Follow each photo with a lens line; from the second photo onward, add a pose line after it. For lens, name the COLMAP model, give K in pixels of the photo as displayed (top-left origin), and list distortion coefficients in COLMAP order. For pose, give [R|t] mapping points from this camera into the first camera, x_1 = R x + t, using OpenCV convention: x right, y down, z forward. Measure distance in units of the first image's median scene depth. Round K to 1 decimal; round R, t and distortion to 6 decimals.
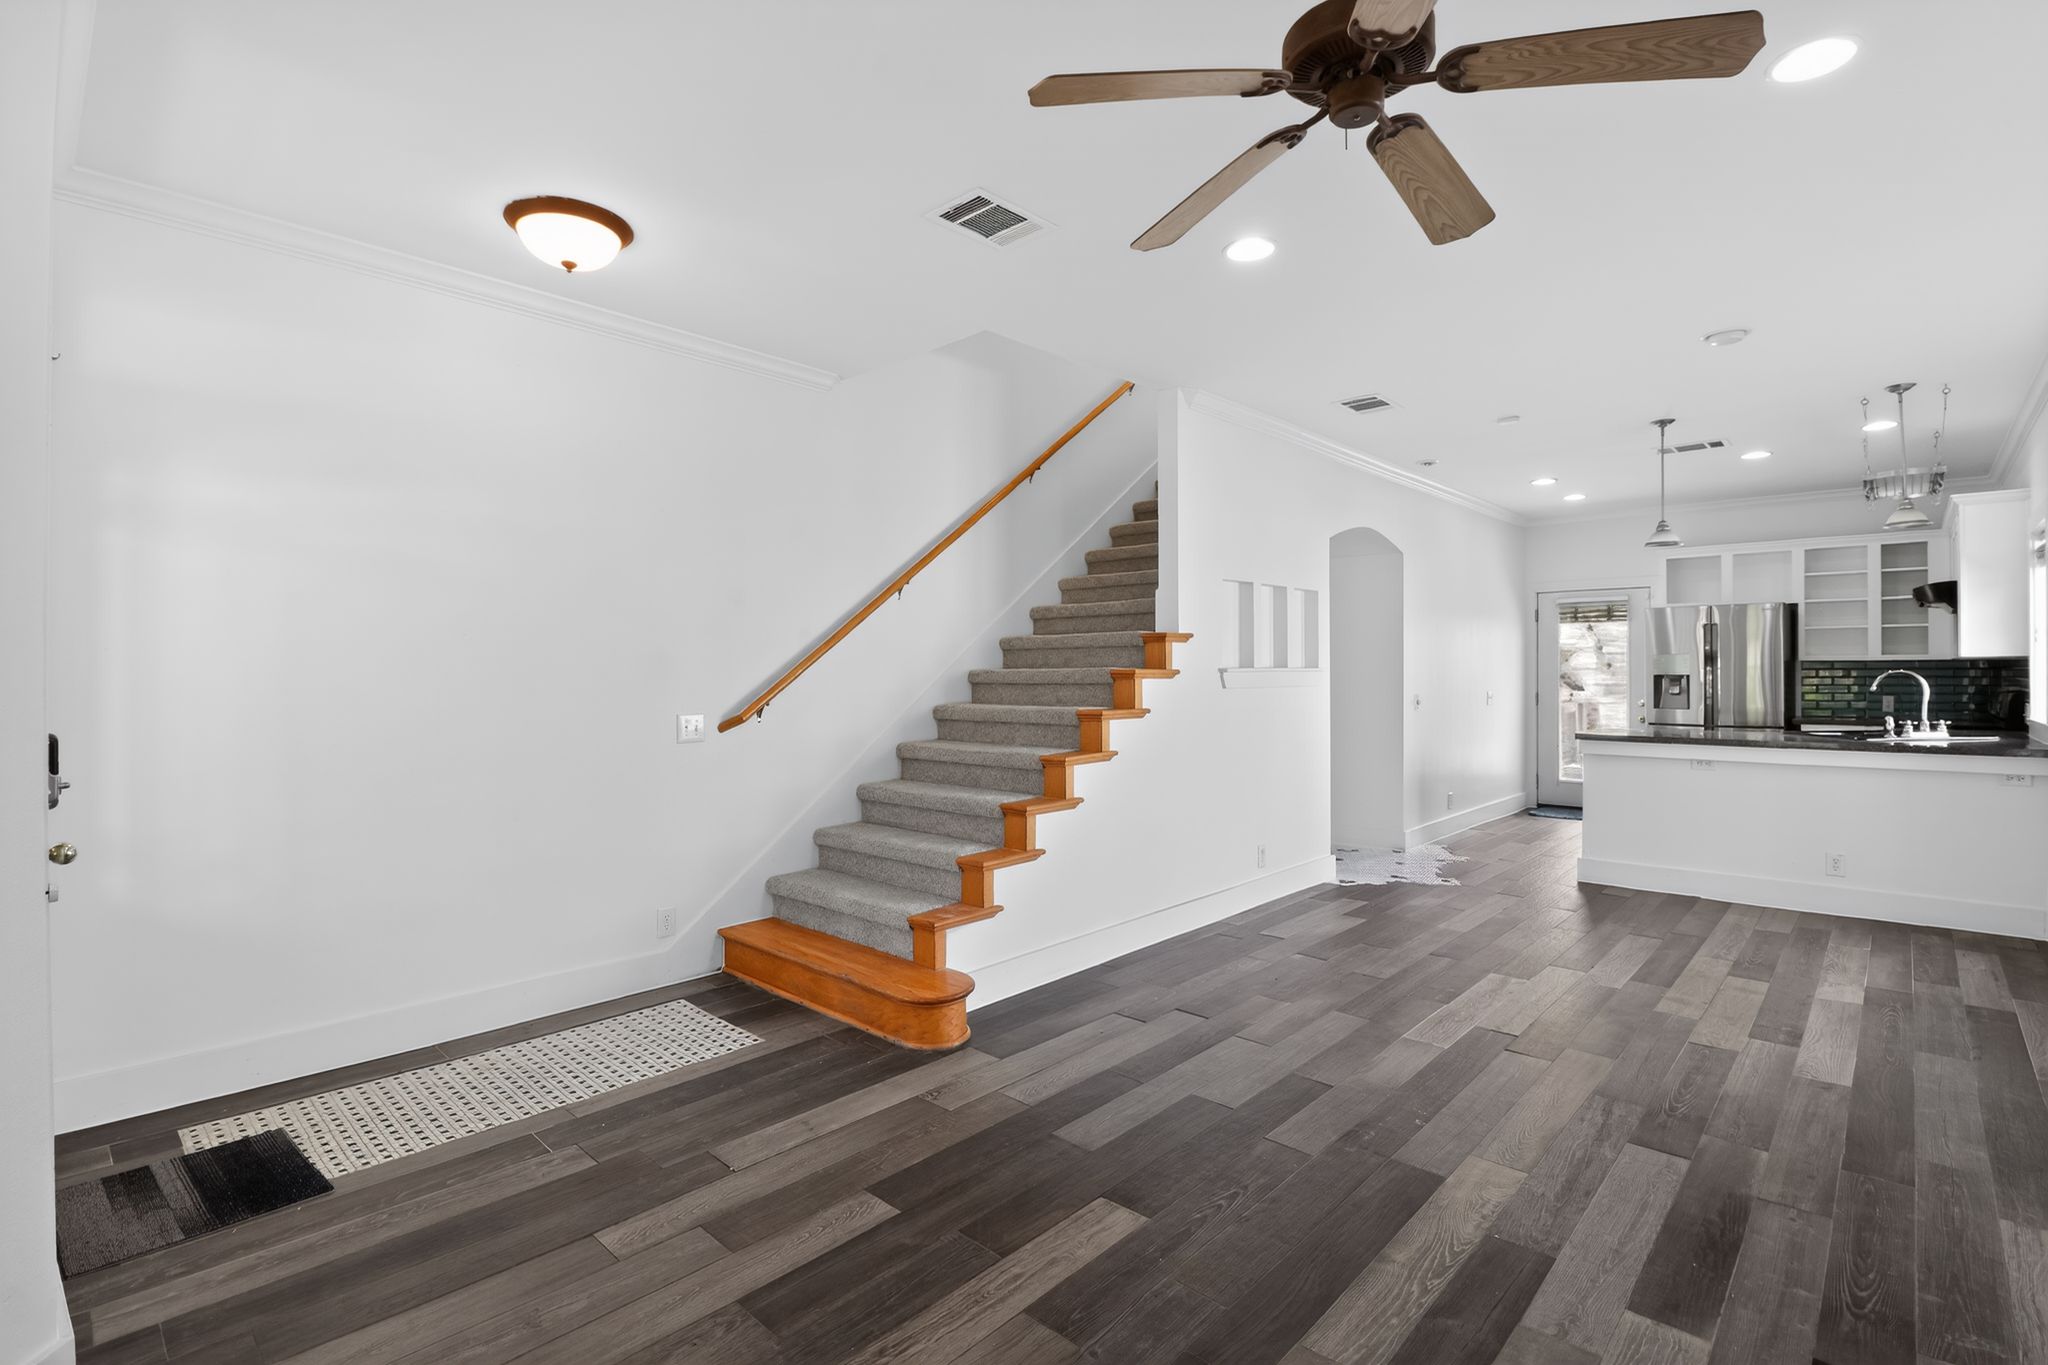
lens RADIAL K [[948.7, 0, 1004.6], [0, 948.7, 669.8], [0, 0, 1]] dist [0.001182, -0.013368]
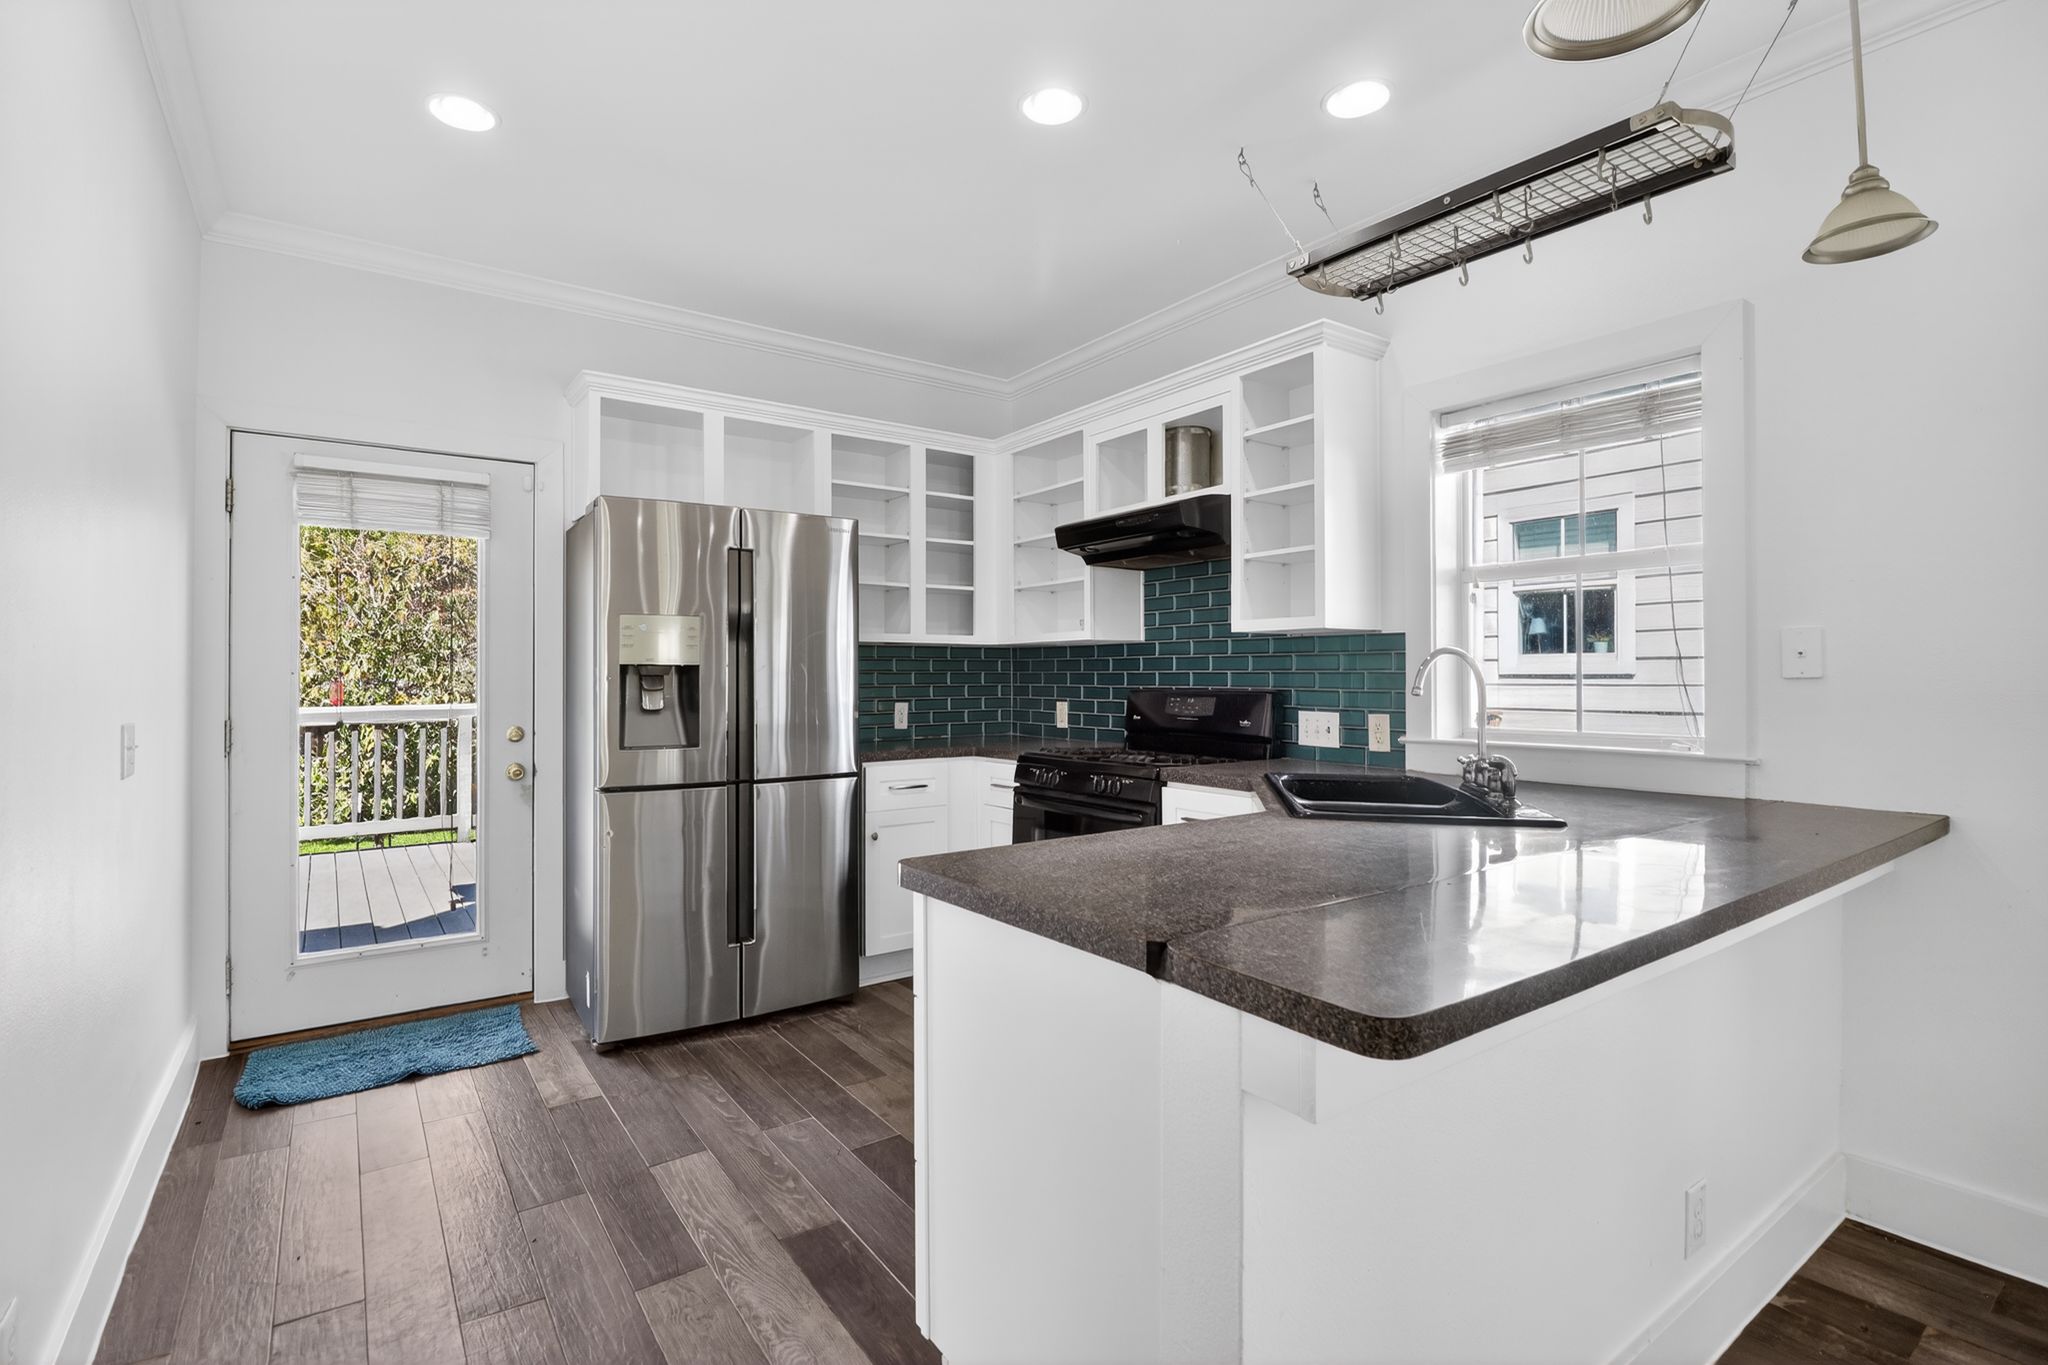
lens RADIAL K [[985.8, 0, 1028.6], [0, 985.8, 663.9], [0, 0, 1]] dist [-0.002453, -0.009607]
pose [[0.202957, 0.014009, 0.979087, 0.640457], [-0.002605, 0.999902, -0.013767, 0.020350], [-0.979184, 0.000244, 0.202974, 1.518357]]
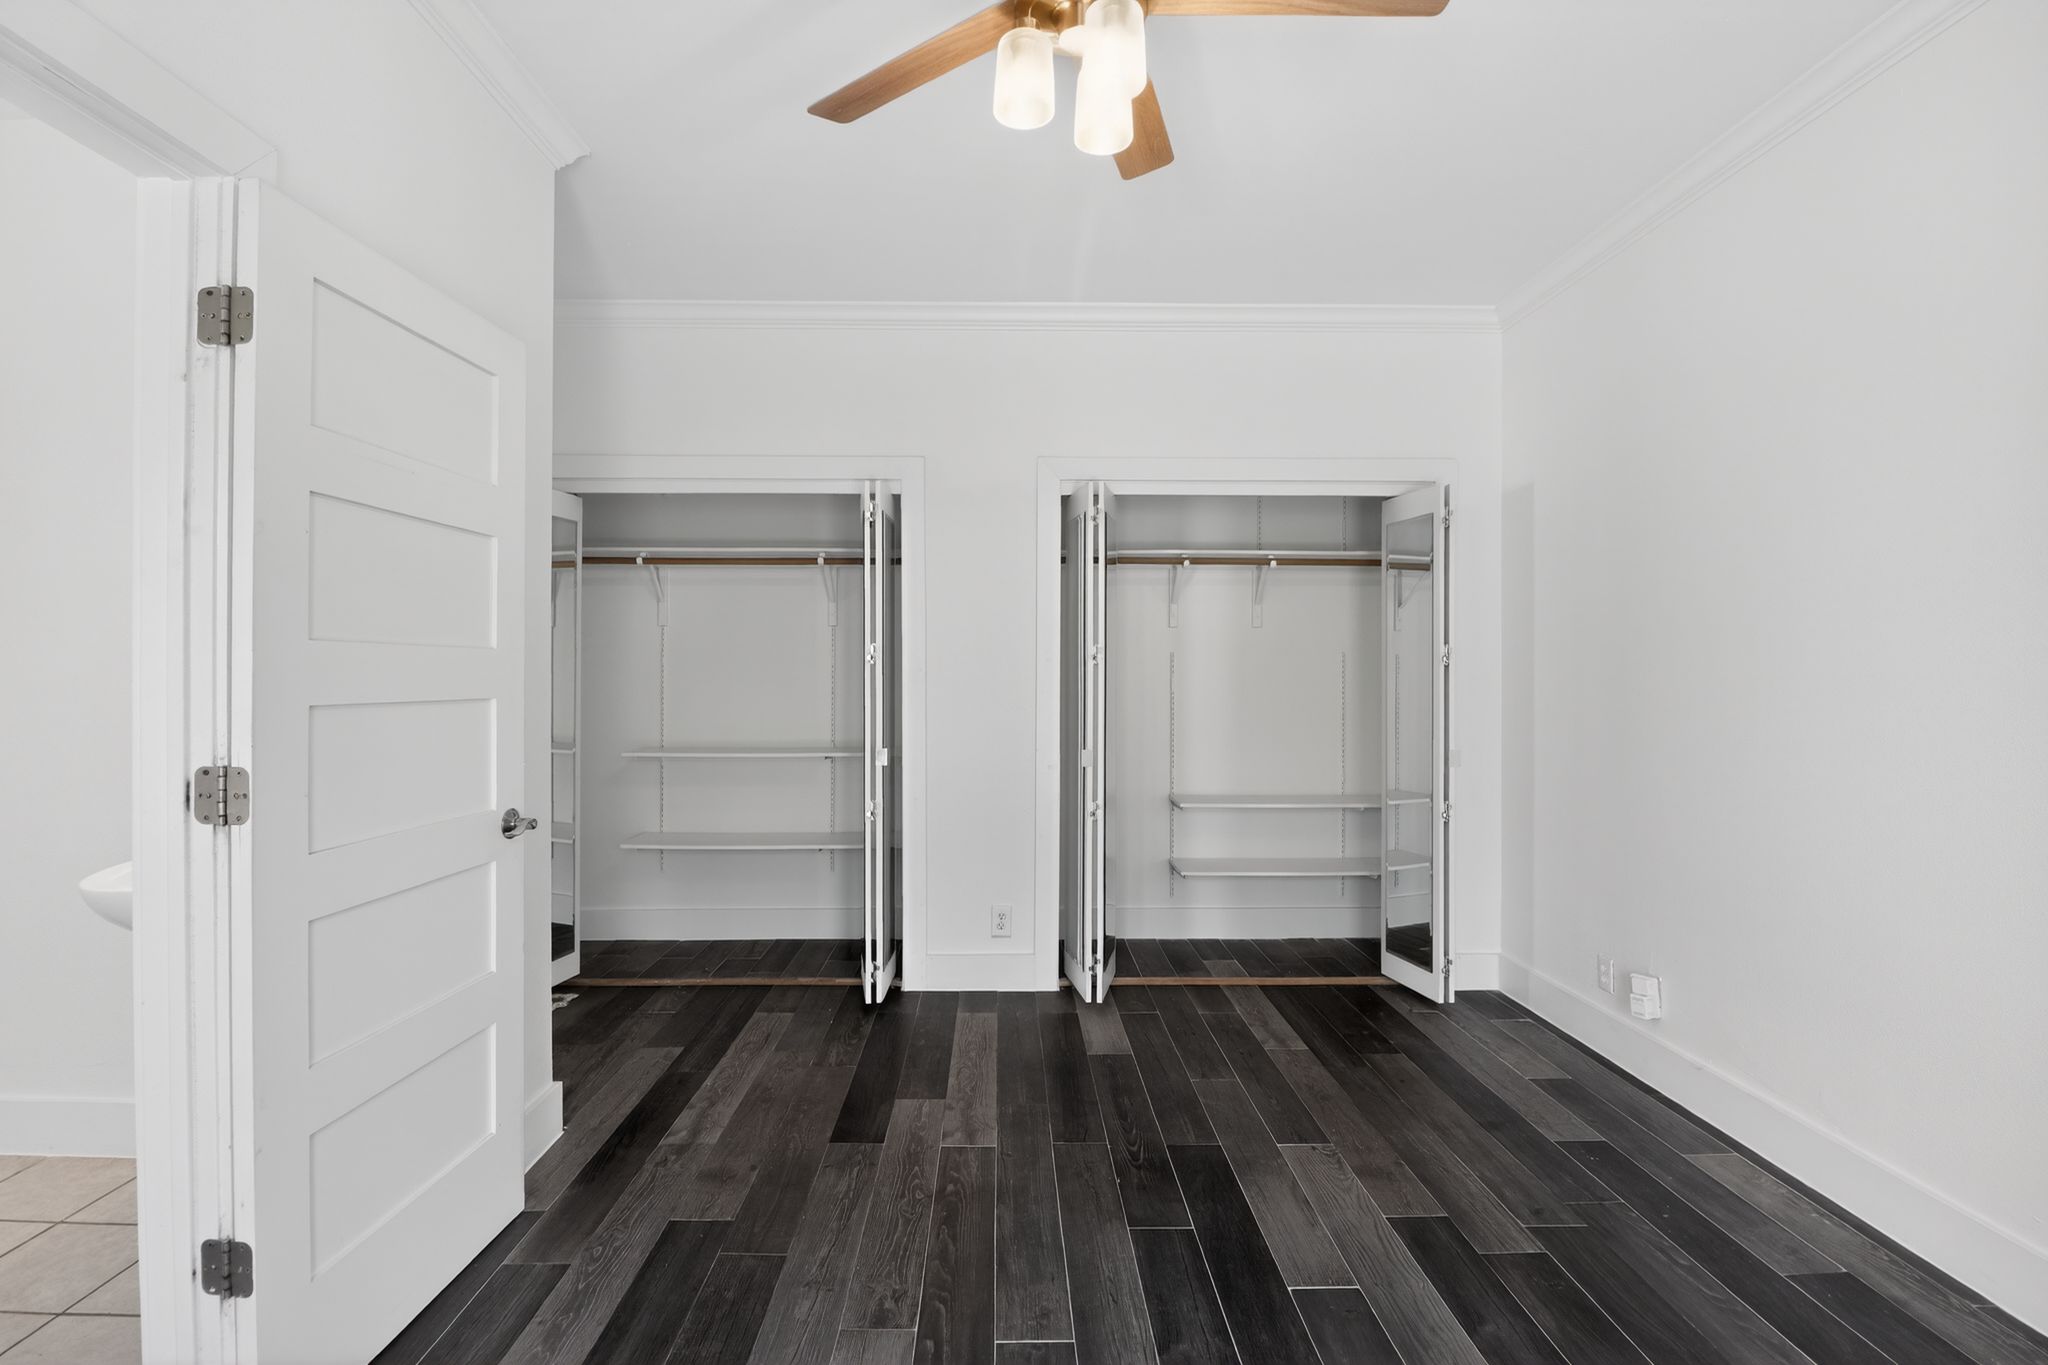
lens RADIAL K [[948.7, 0, 1023.4], [0, 948.7, 680.9], [0, 0, 1]] dist [0.001182, -0.013368]
pose [[-0.709376, -0.000748, -0.704830, 1.943298], [0.000689, 0.999998, -0.001754, 0.014044], [0.704830, -0.001730, -0.709375, 2.502313]]
